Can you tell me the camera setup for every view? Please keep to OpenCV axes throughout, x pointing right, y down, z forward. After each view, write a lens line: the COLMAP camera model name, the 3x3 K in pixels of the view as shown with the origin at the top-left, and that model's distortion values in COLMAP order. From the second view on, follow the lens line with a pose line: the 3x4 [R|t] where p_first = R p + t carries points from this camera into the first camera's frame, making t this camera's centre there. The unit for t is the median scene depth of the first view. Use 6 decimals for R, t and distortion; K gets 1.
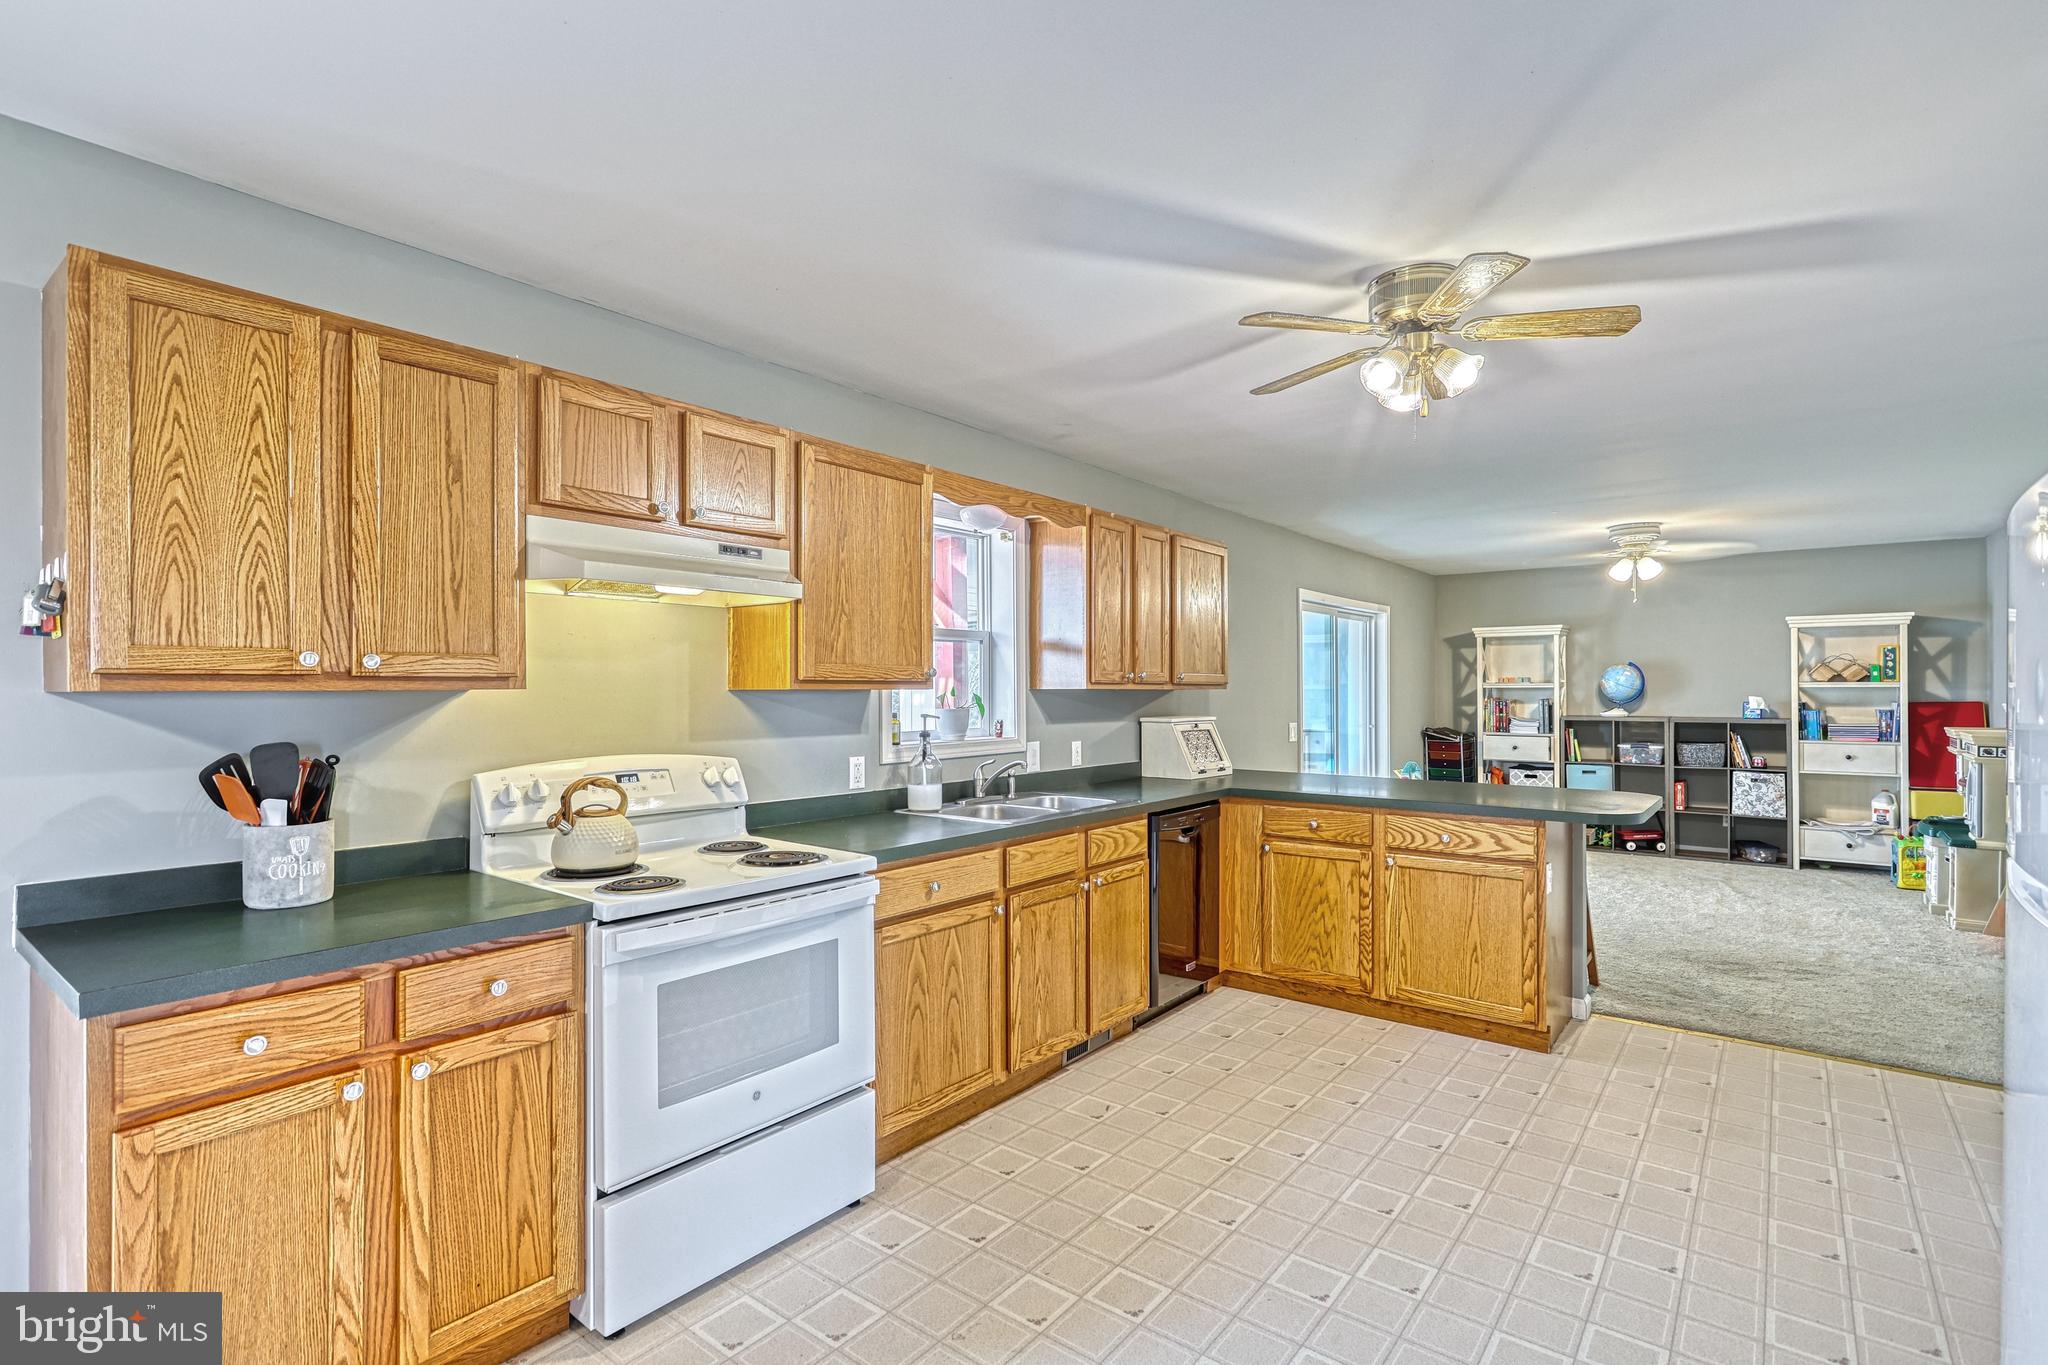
lens RADIAL K [[978.0, 0, 1031.5], [0, 978.0, 693.4], [0, 0, 1]] dist [-0.002280, 0.000941]
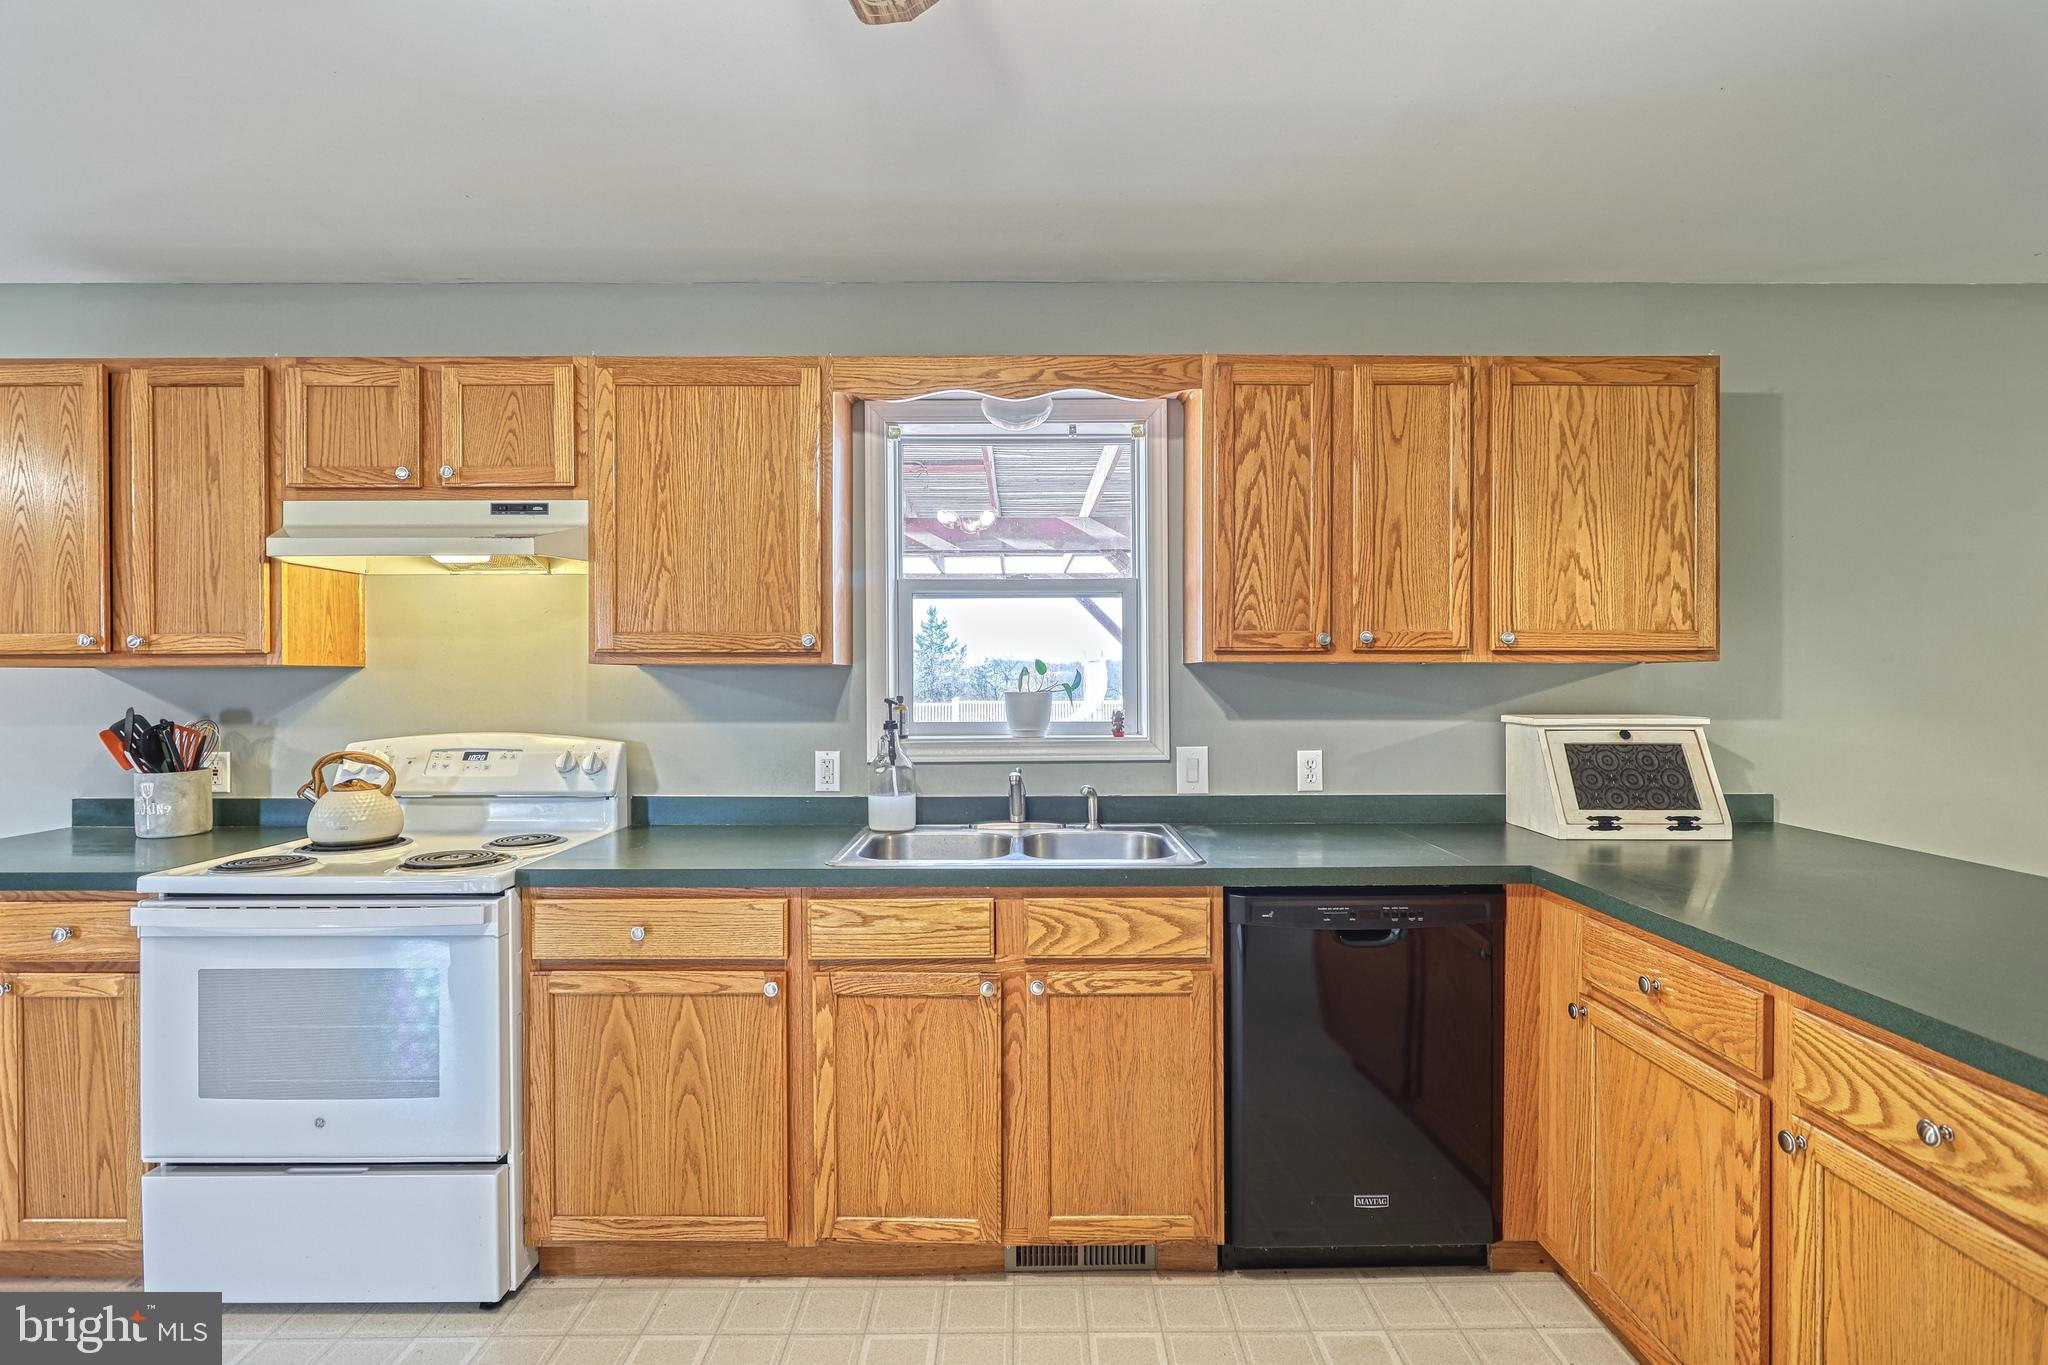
lens RADIAL K [[968.5, 0, 1021.7], [0, 968.5, 685.0], [0, 0, 1]] dist [-0.003464, 0.000562]
pose [[0.616086, 0.006261, -0.787654, 0.634074], [-0.000955, 0.999974, 0.007202, 0.007428], [0.787678, -0.003684, 0.616076, 0.769733]]
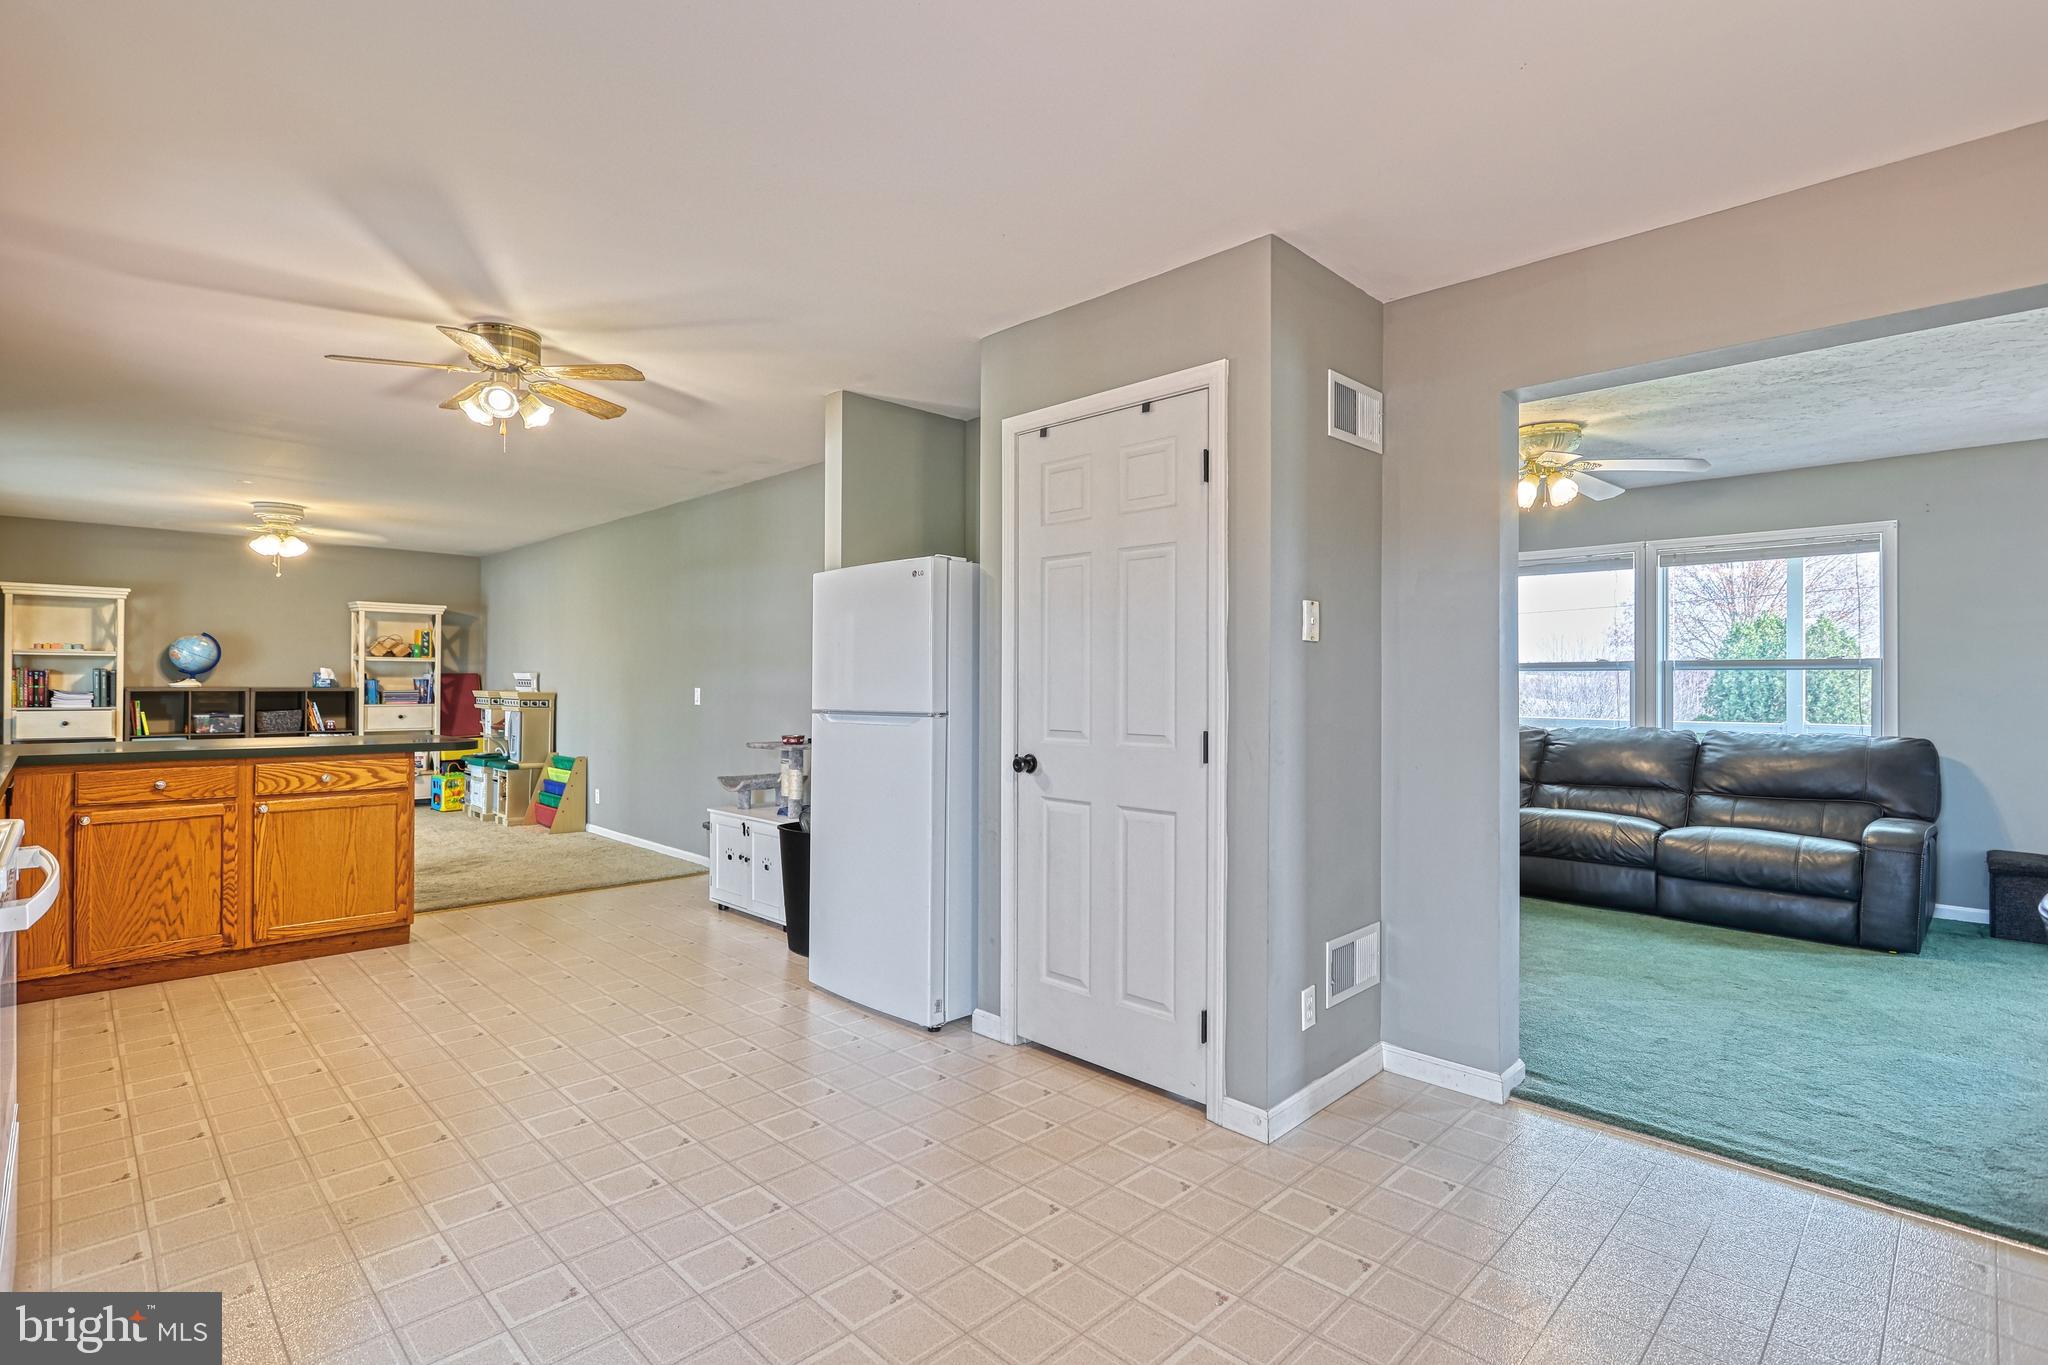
lens RADIAL K [[978.0, 0, 1031.5], [0, 978.0, 693.4], [0, 0, 1]] dist [-0.002280, 0.000941]
pose [[0.111740, -0.008321, 0.993703, -0.763483], [-0.000792, 0.999964, 0.008463, 0.055456], [-0.993737, -0.001732, 0.111730, 0.109646]]
